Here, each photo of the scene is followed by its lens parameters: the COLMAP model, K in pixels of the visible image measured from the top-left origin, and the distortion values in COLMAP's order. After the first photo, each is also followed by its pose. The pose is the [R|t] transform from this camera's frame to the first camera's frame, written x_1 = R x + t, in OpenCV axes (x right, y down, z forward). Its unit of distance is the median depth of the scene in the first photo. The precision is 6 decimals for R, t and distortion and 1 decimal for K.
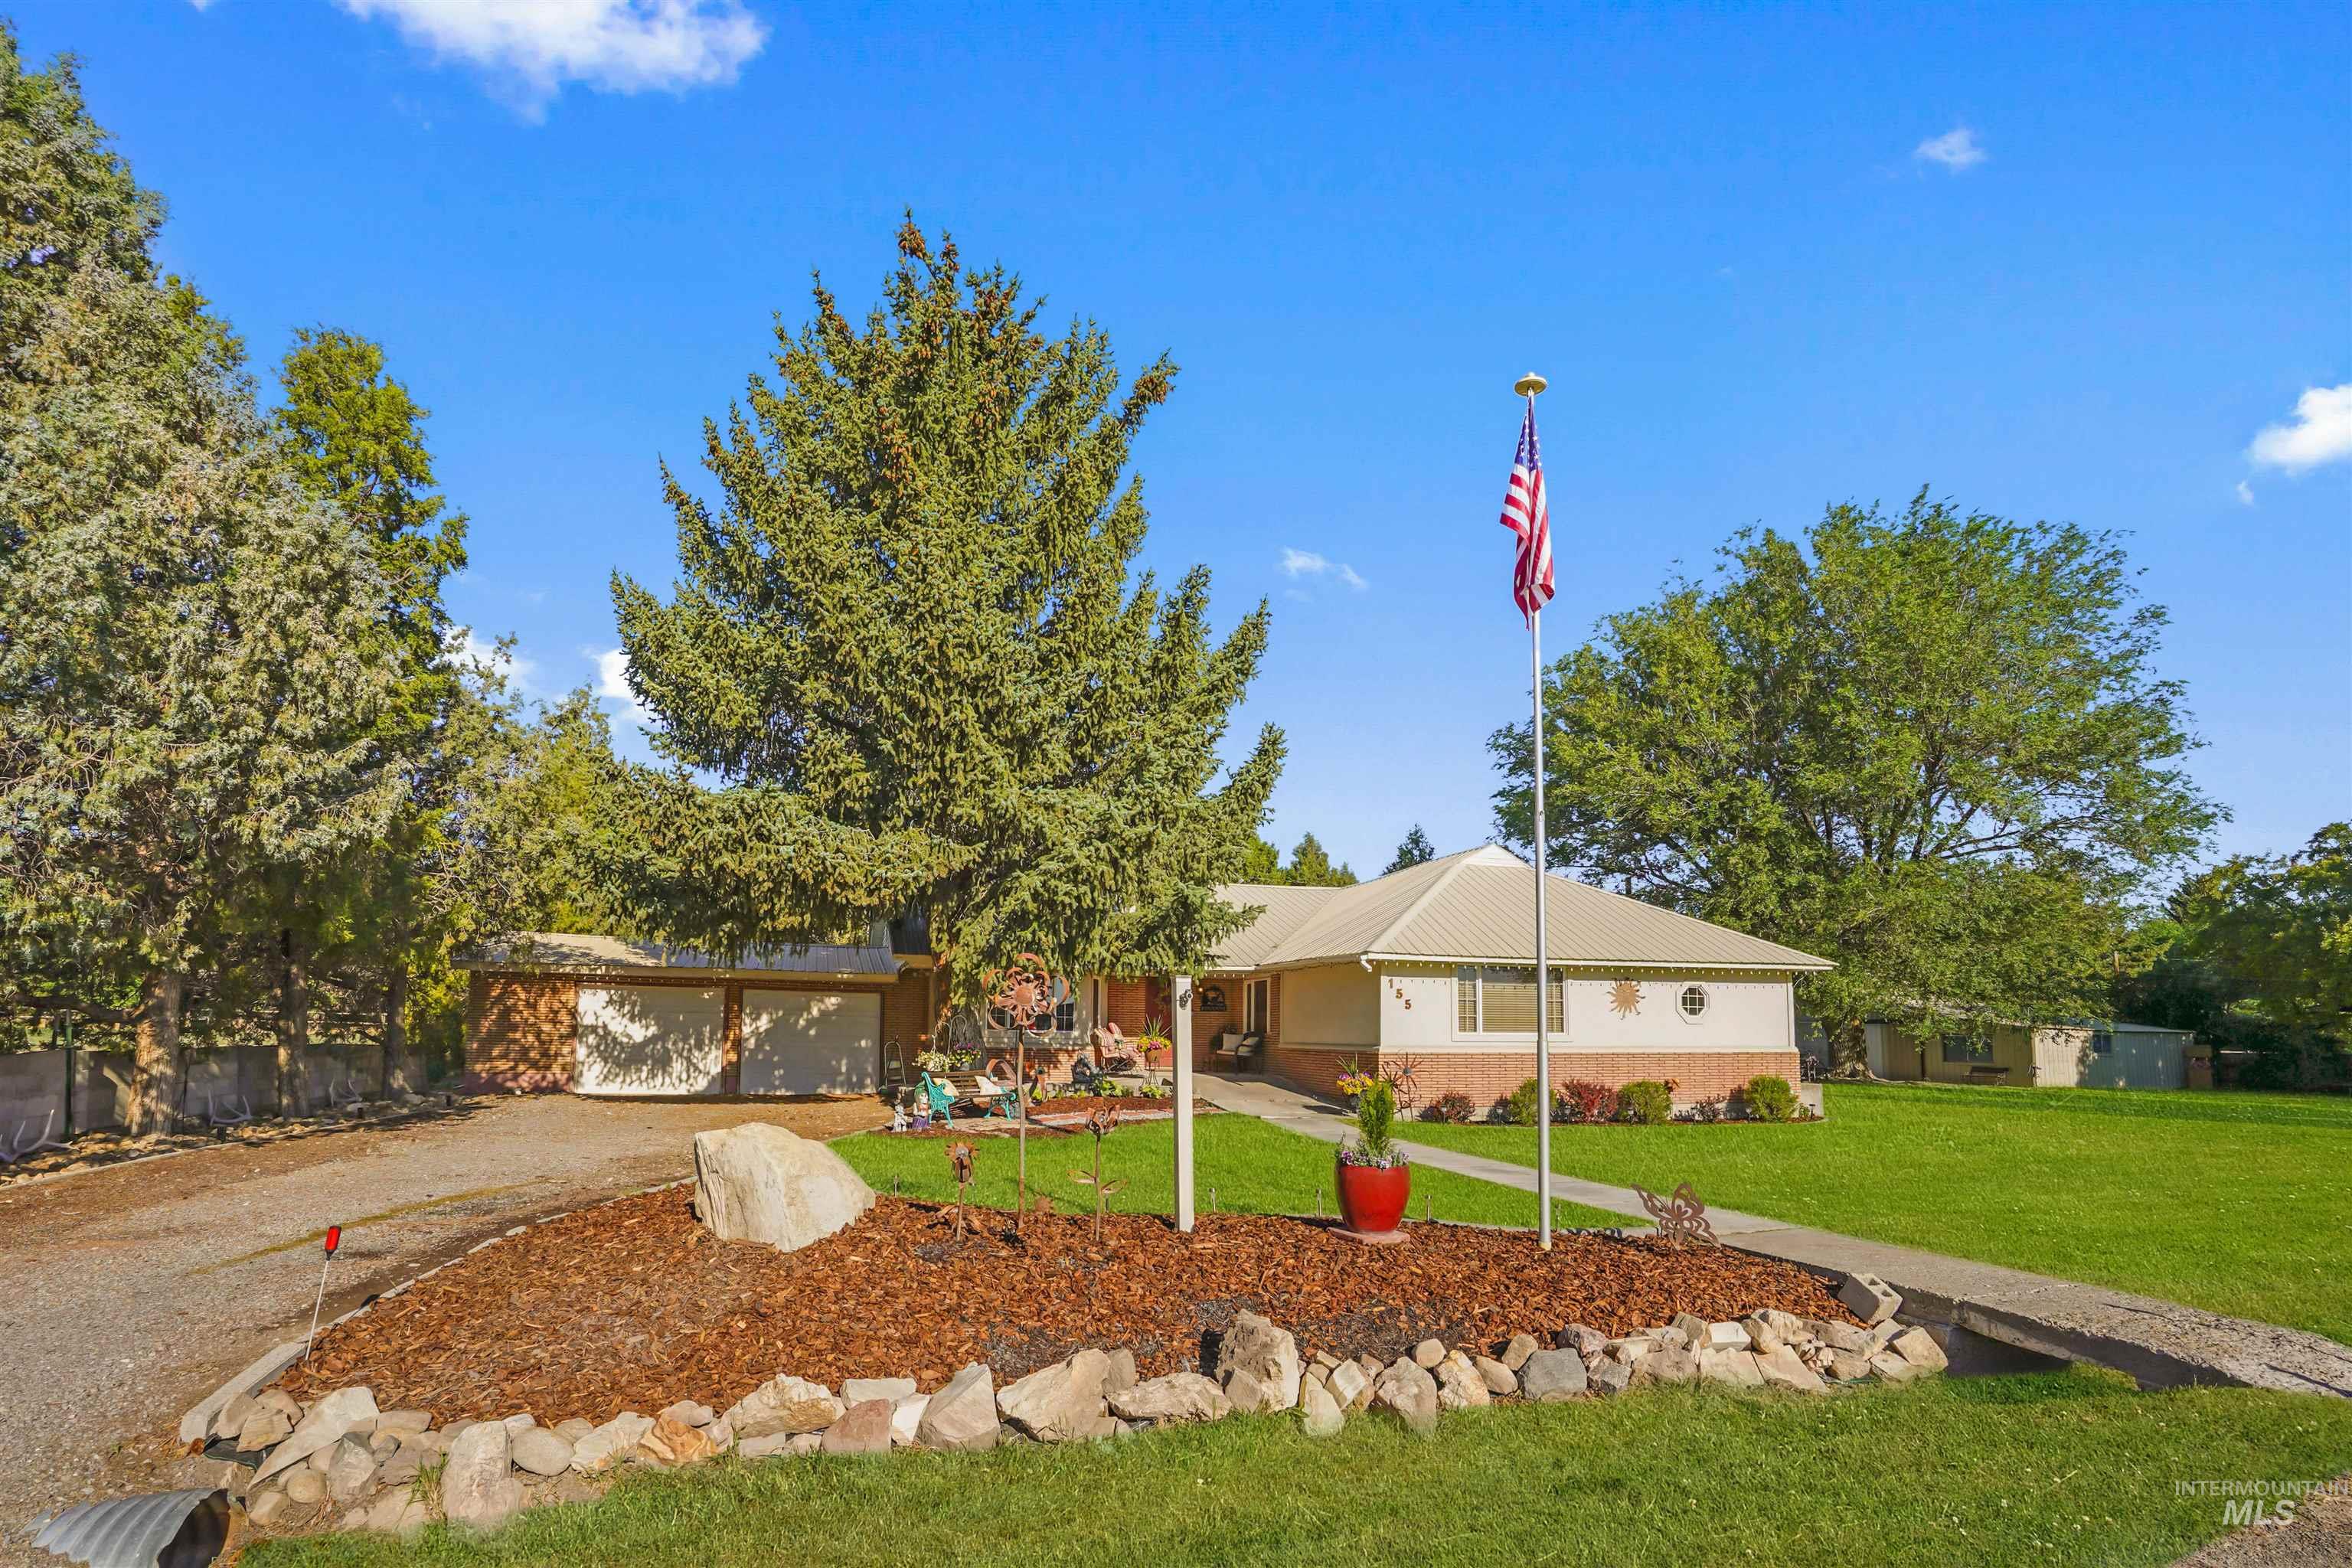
lens RADIAL K [[1035.0, 0, 1174.1], [0, 1035.0, 717.0], [0, 0, 1]] dist [-0.004313, 0.000137]
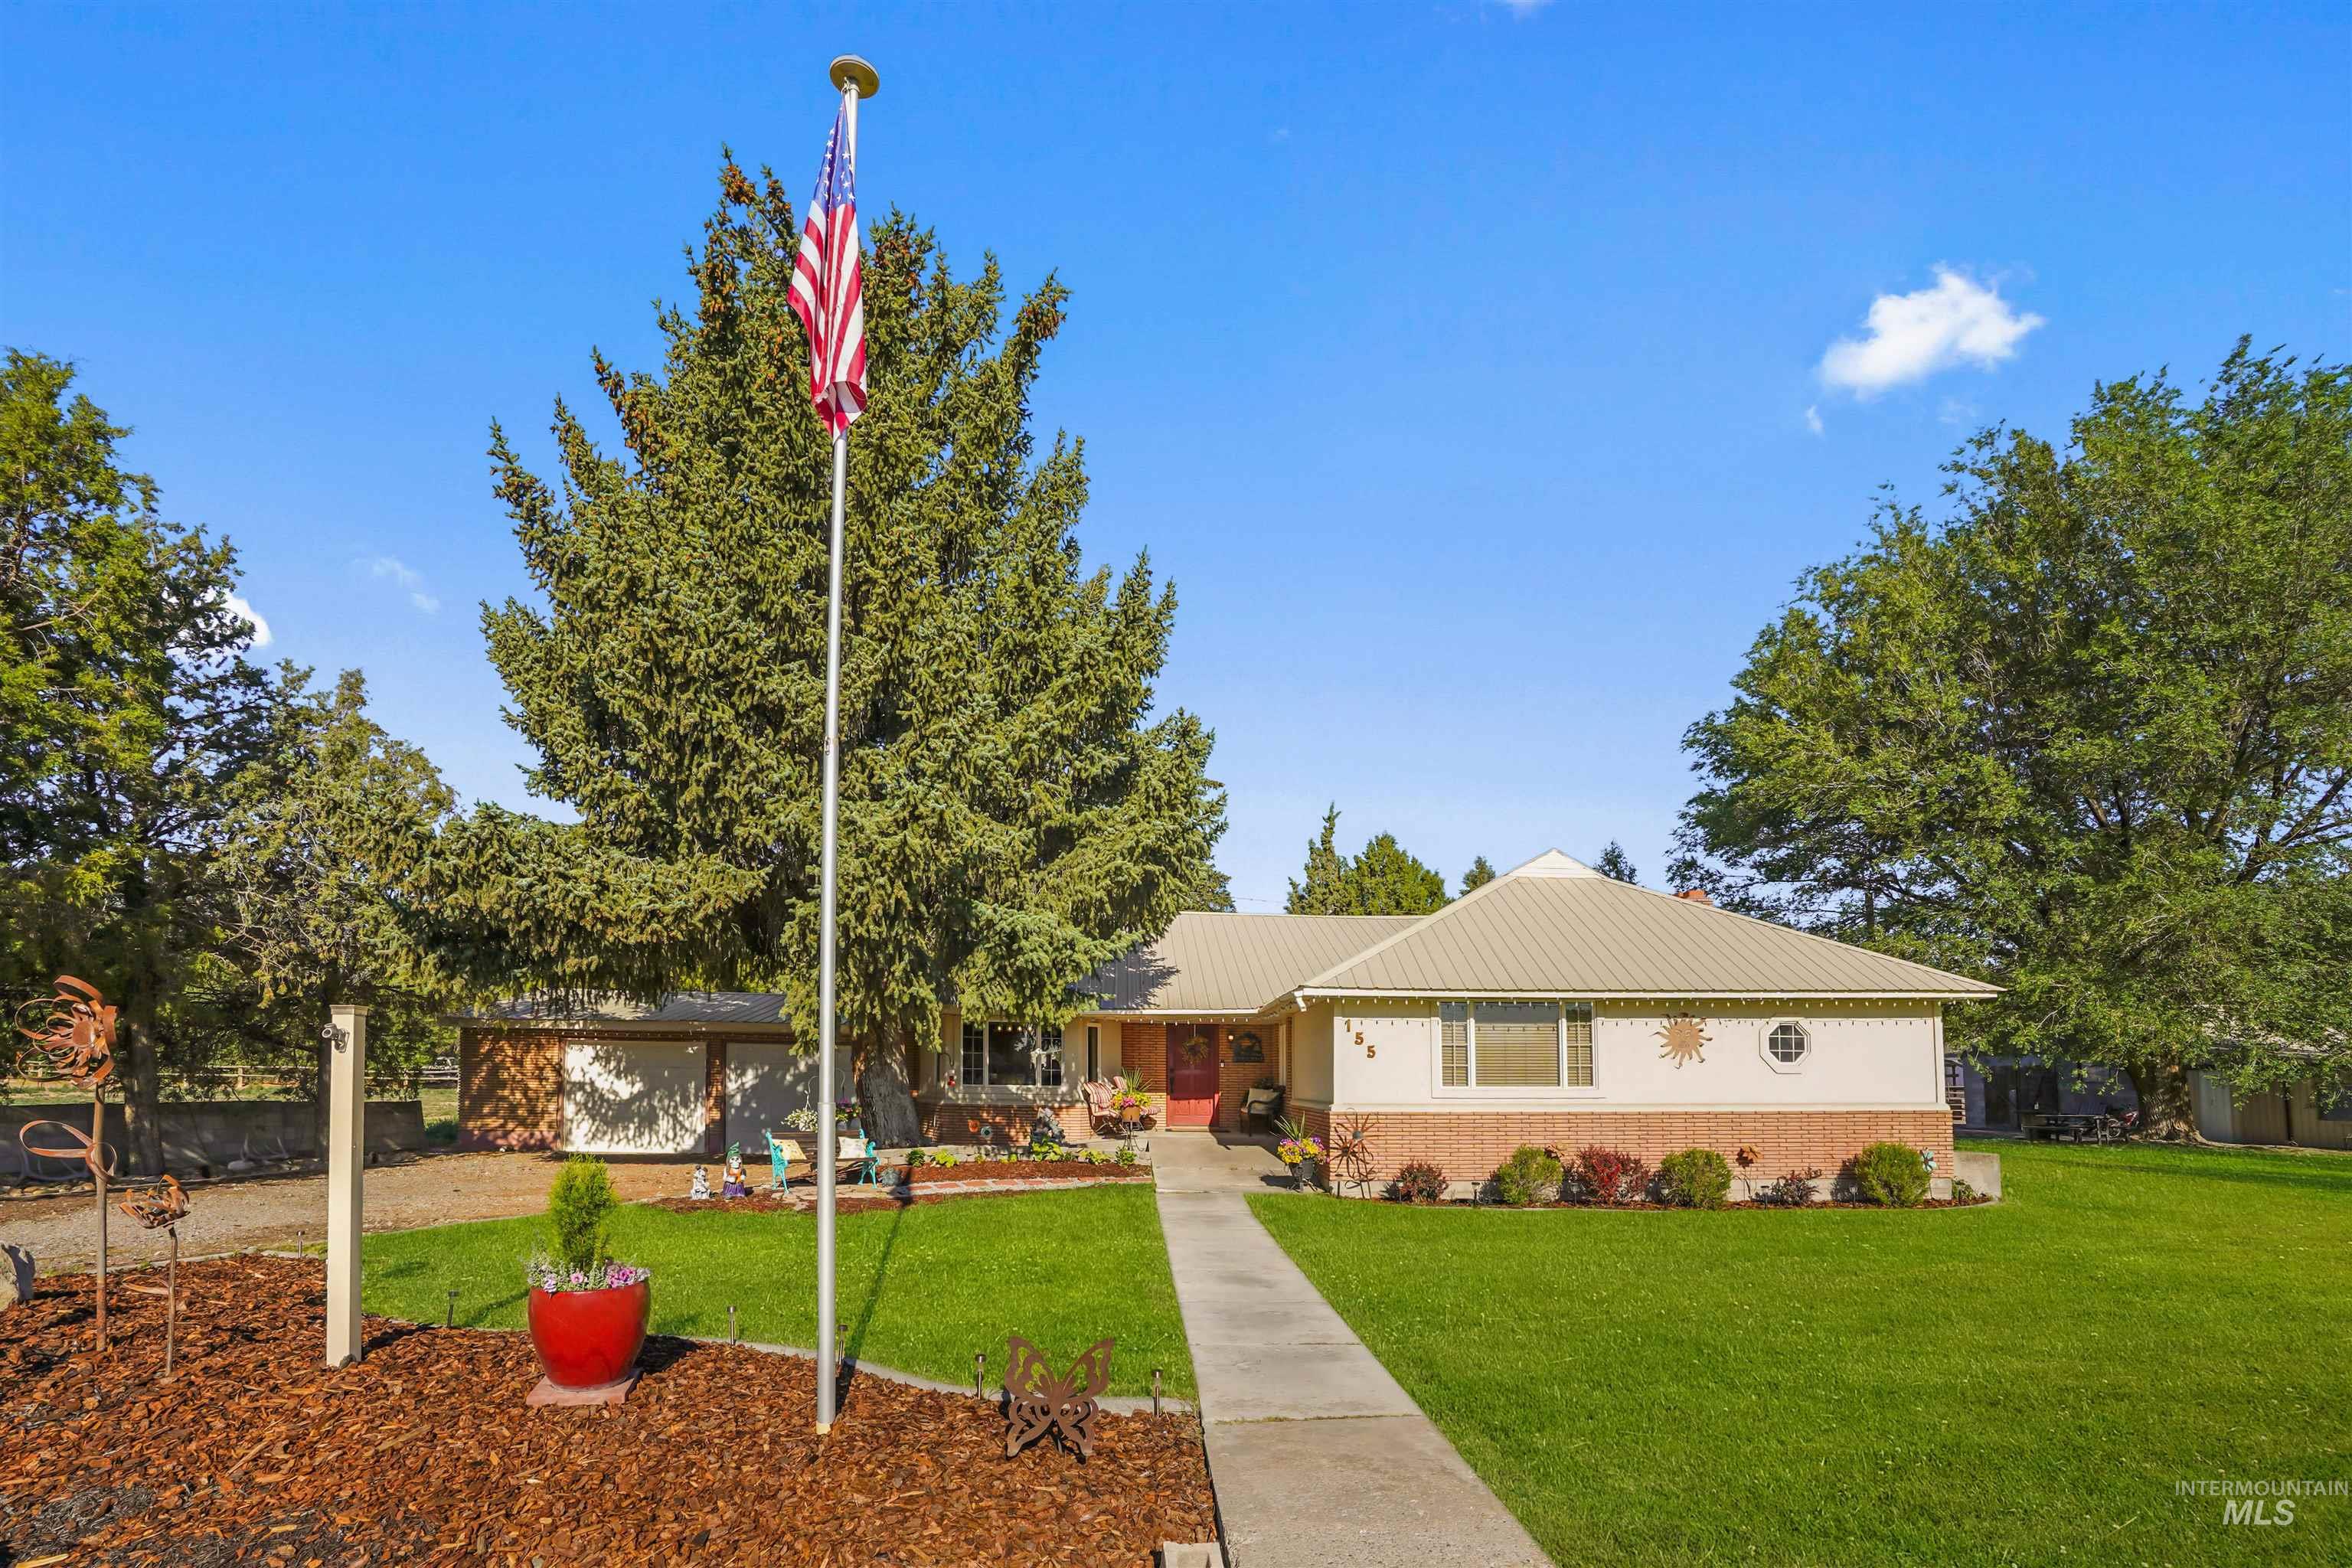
lens RADIAL K [[1098.4, 0, 1178.6], [0, 1098.4, 791.5], [0, 0, 1]] dist [-0.009439, -0.000140]
pose [[0.976055, -0.060062, -0.209069, 0.220411], [0.067054, 0.997397, 0.026510, 0.038719], [0.206933, -0.039894, 0.977541, 0.129128]]
